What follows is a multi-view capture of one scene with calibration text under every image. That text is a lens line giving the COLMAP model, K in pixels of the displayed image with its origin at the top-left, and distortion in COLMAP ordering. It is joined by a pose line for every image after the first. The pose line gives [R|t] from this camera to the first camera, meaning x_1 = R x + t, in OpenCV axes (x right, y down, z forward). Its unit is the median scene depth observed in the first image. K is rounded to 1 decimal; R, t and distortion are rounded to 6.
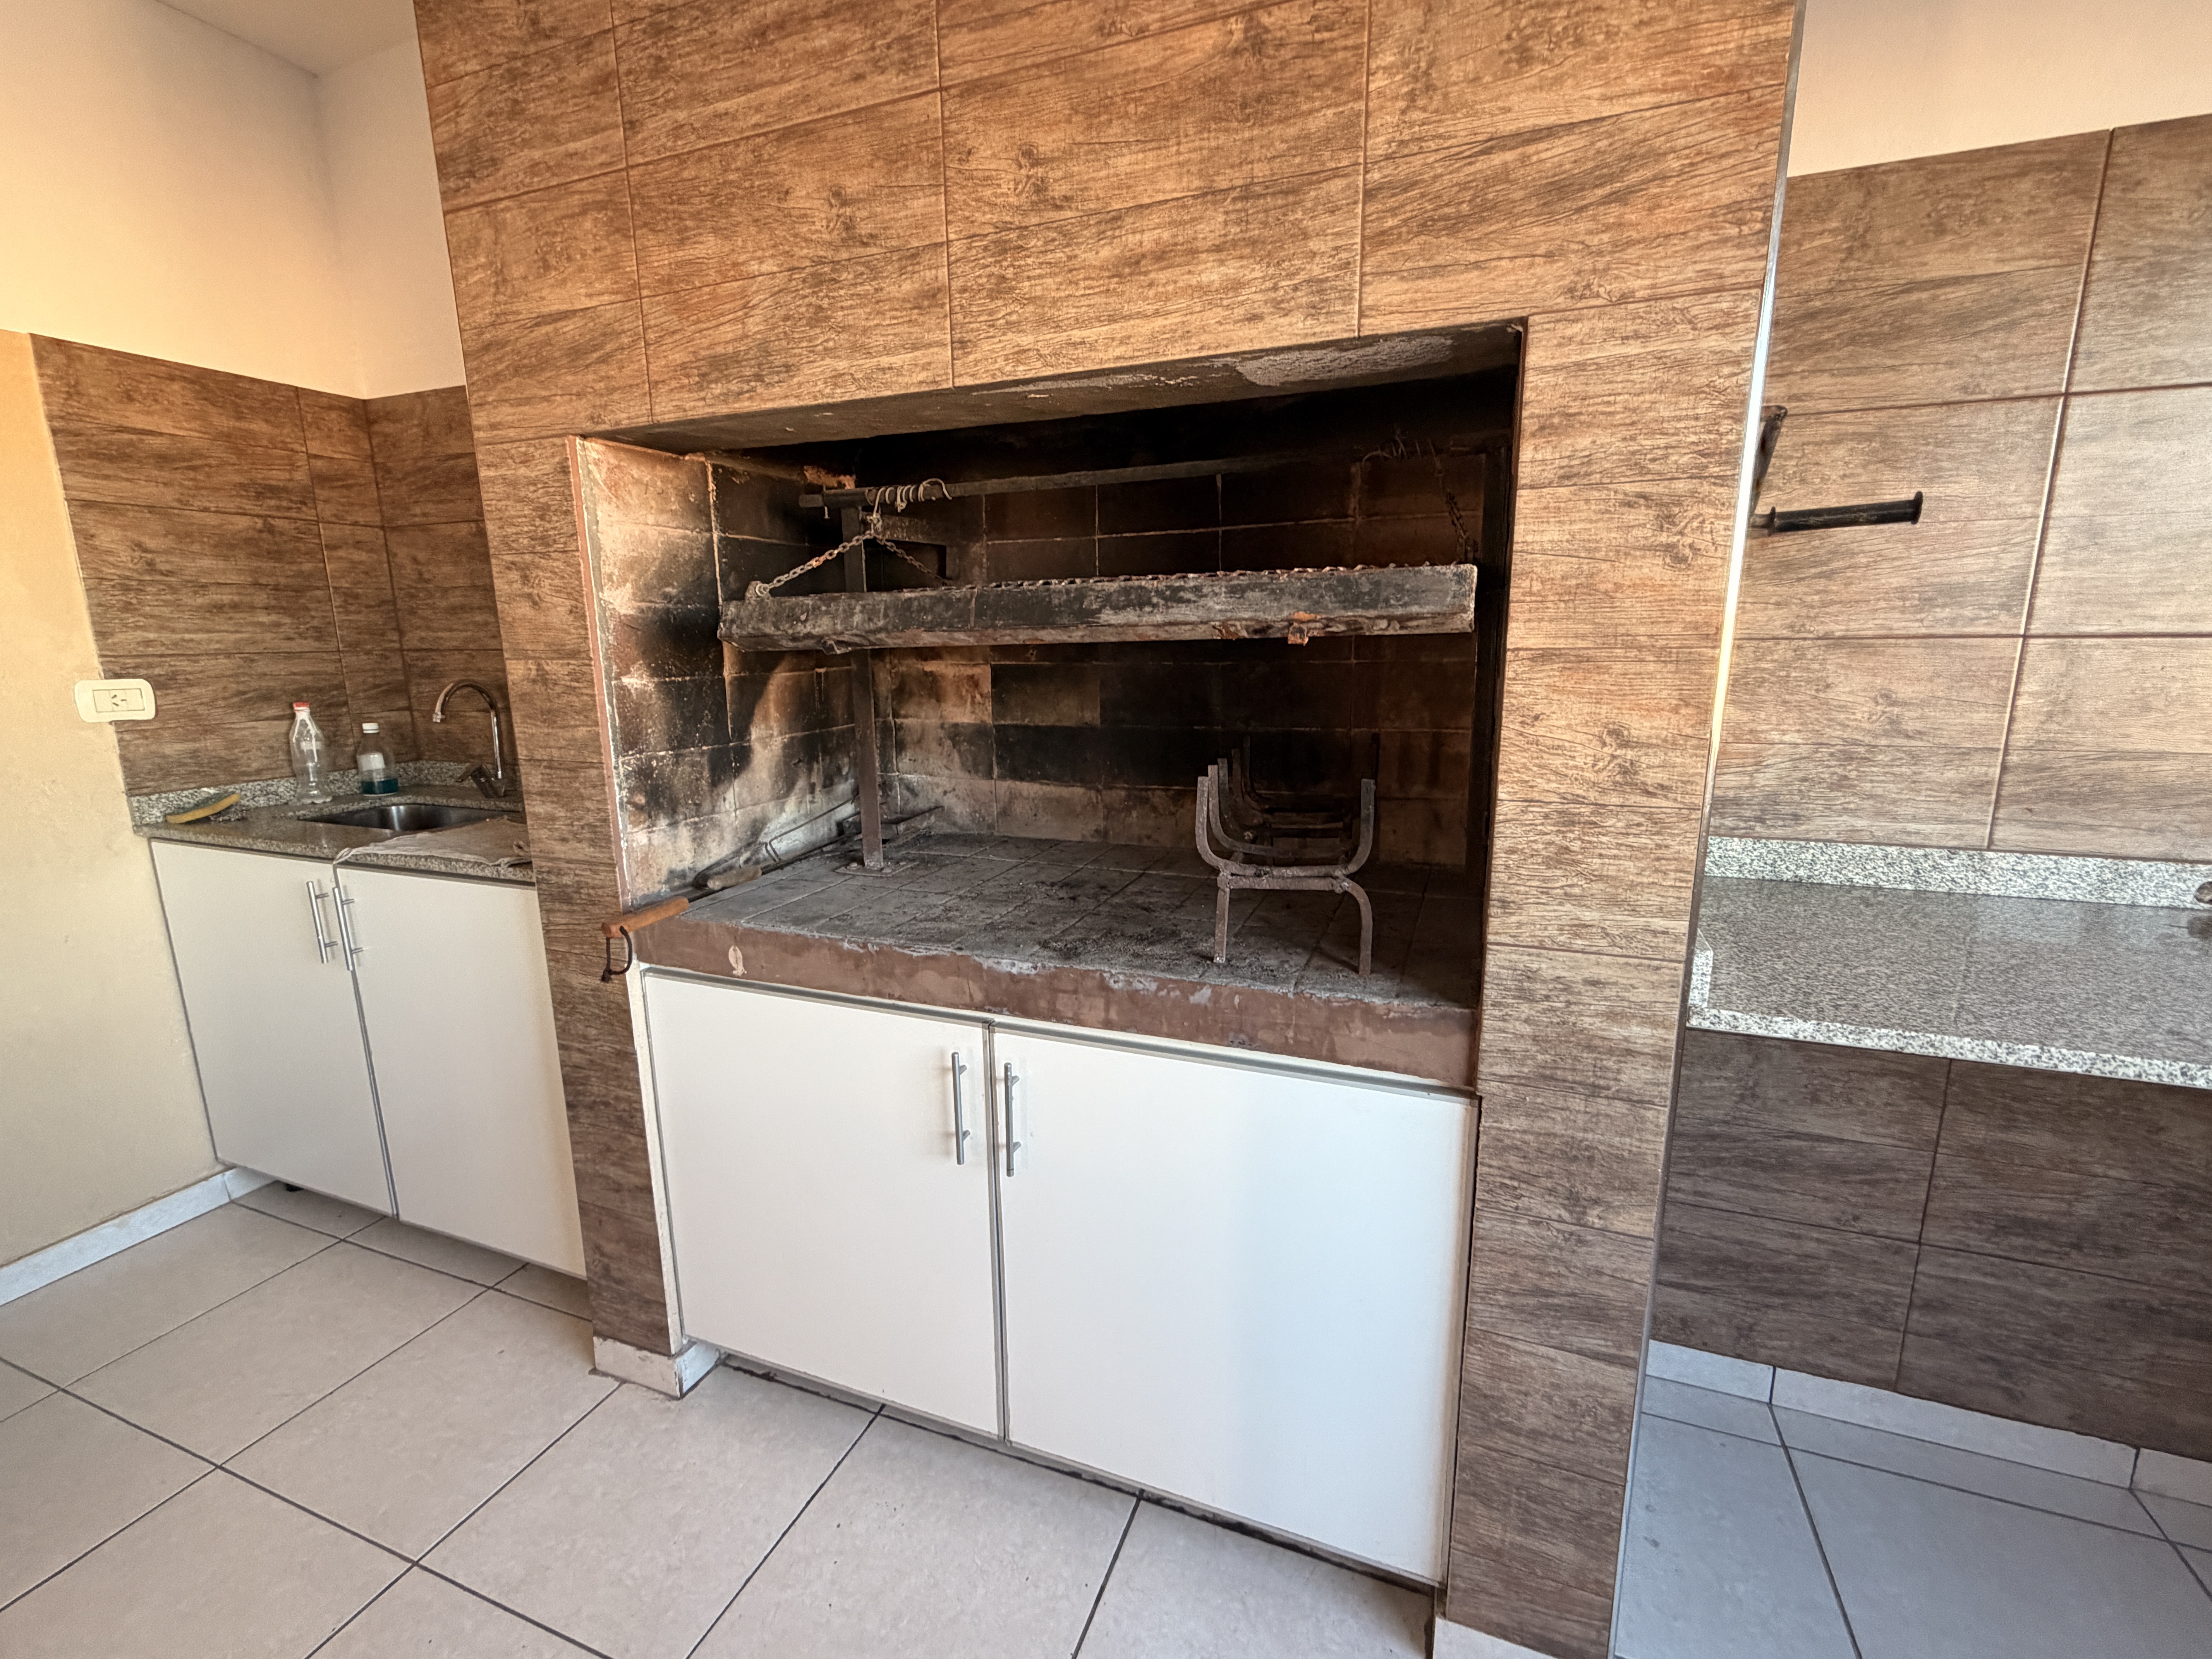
lens RADIAL K [[969.0, 0, 1104.2], [0, 969.0, 830.7], [0, 0, 1]] dist [-0.004055, -0.000014]
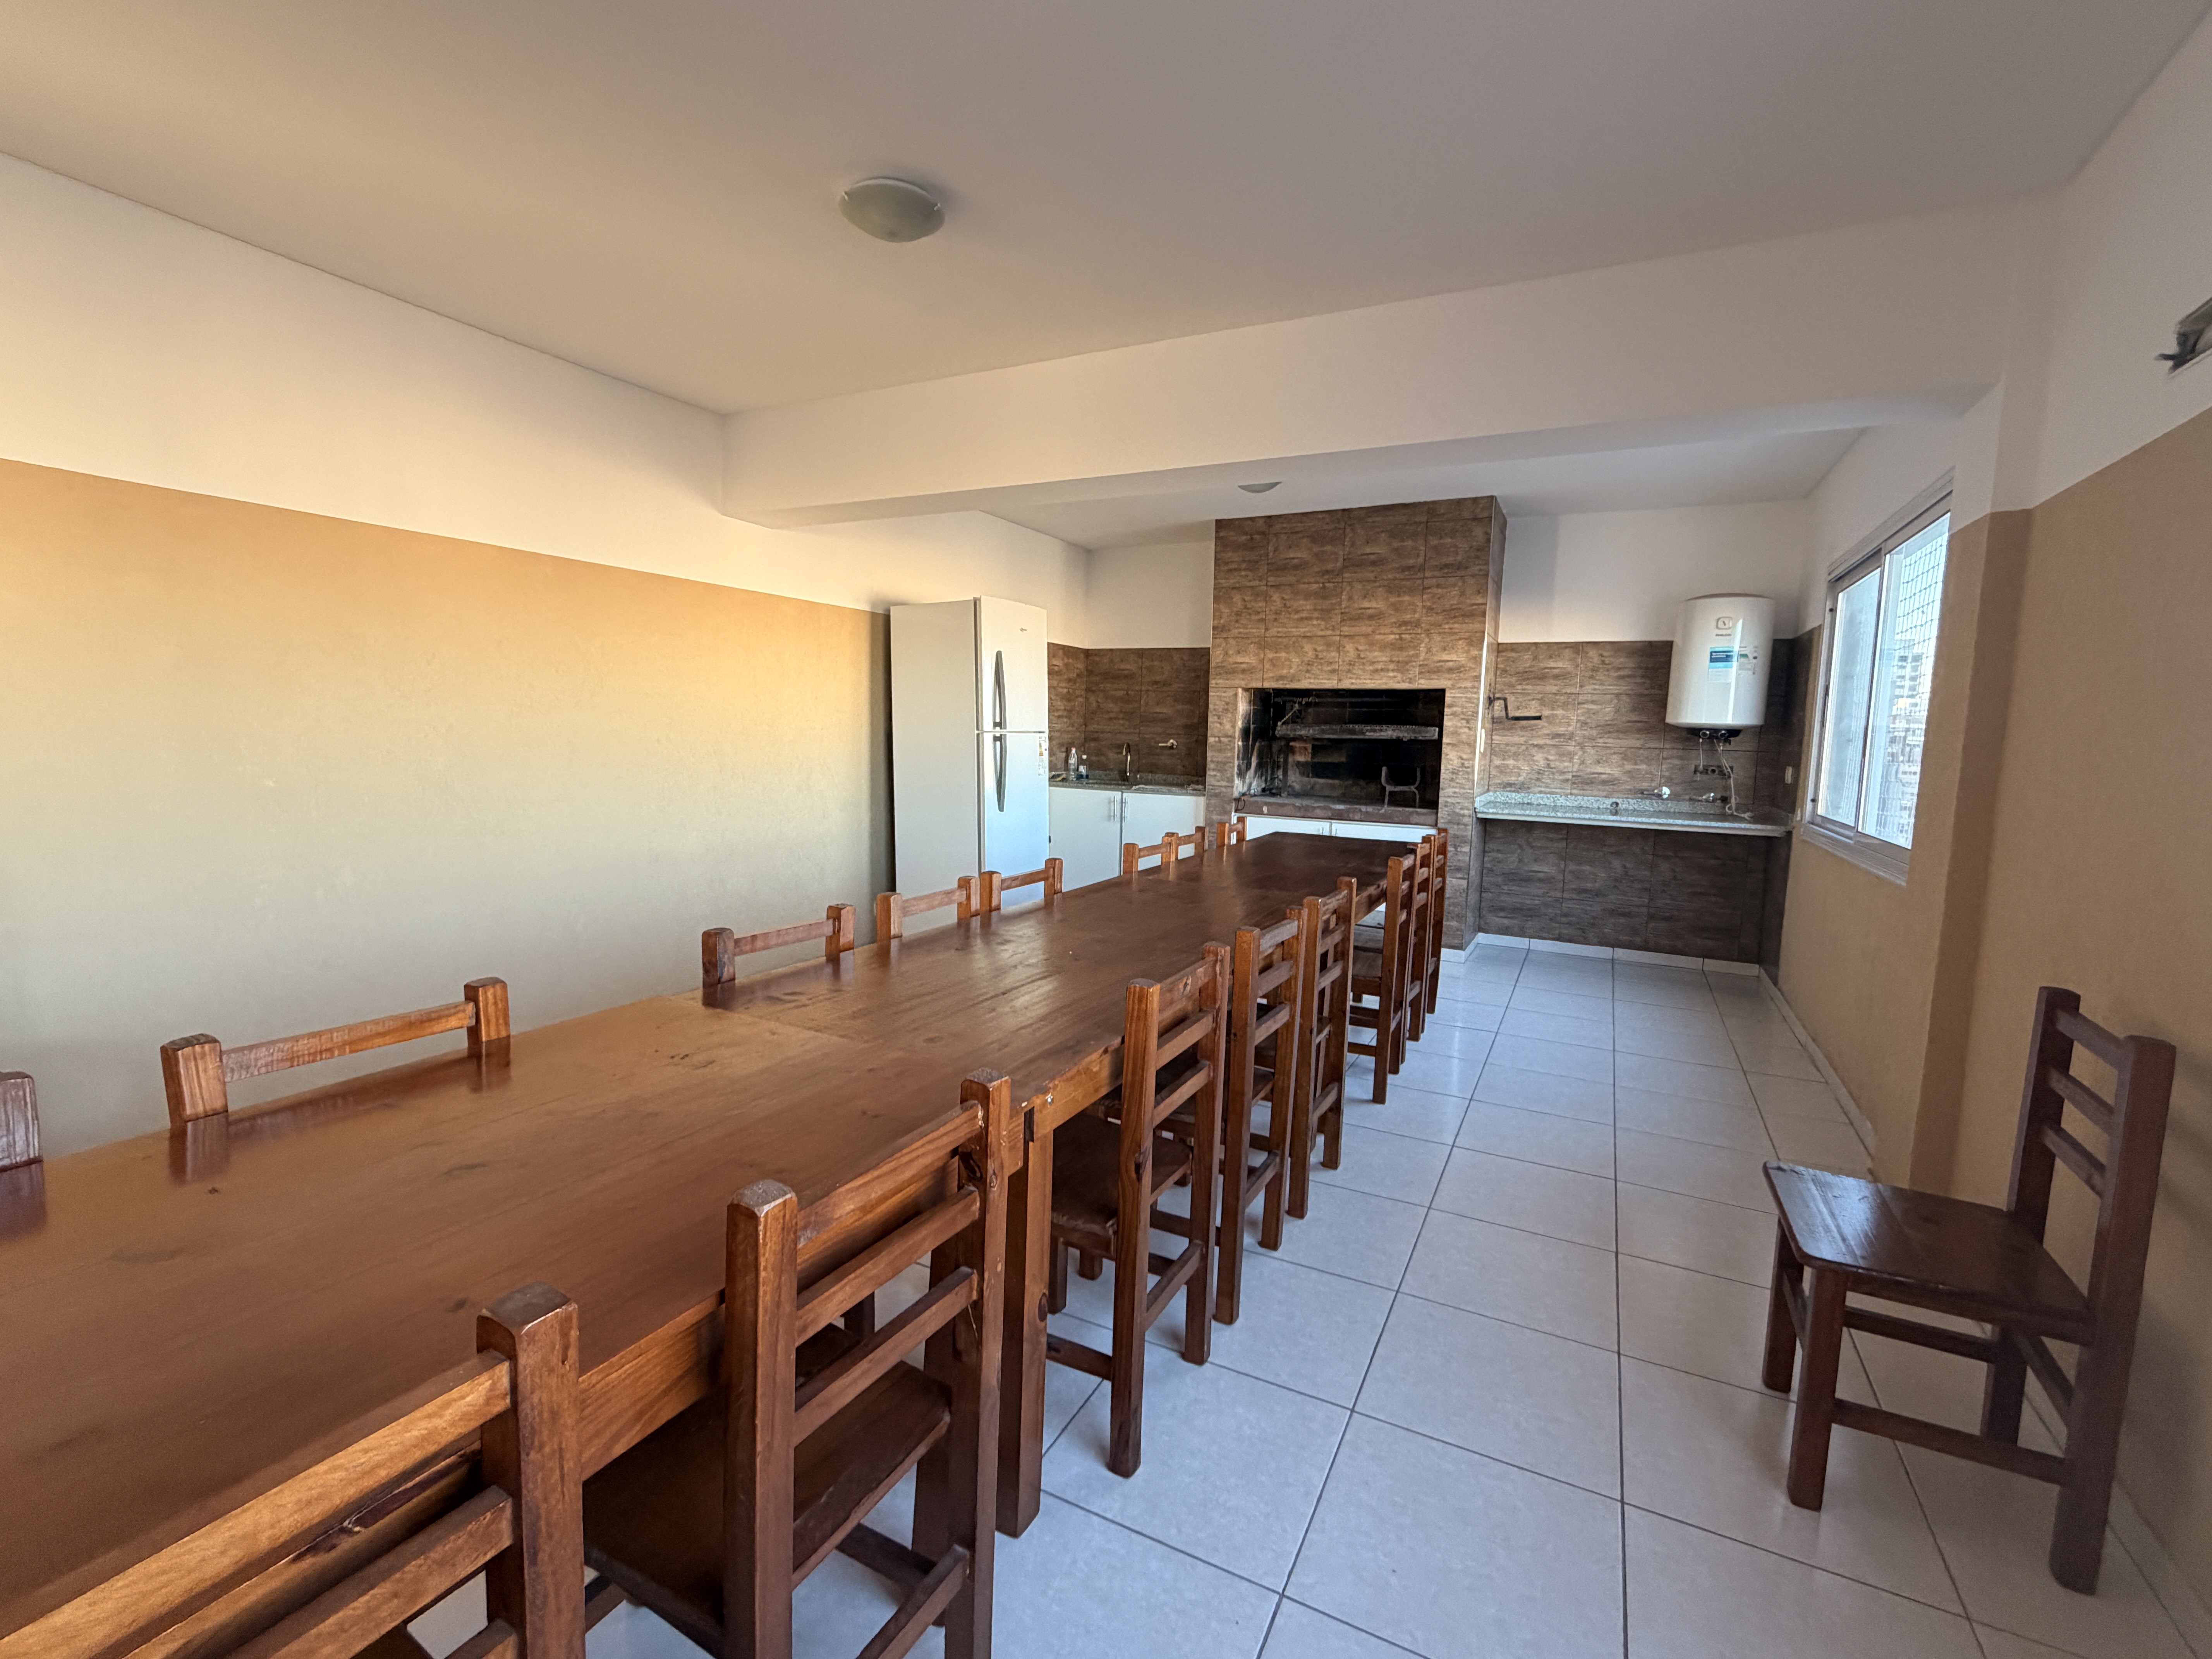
lens RADIAL K [[969.0, 0, 1109.1], [0, 969.0, 827.9], [0, 0, 1]] dist [-0.004055, -0.000014]
pose [[0.994725, 0.049870, -0.089636, -0.683744], [-0.058694, 0.993388, -0.098667, 0.675905], [0.084123, 0.103408, 0.991075, -3.255996]]
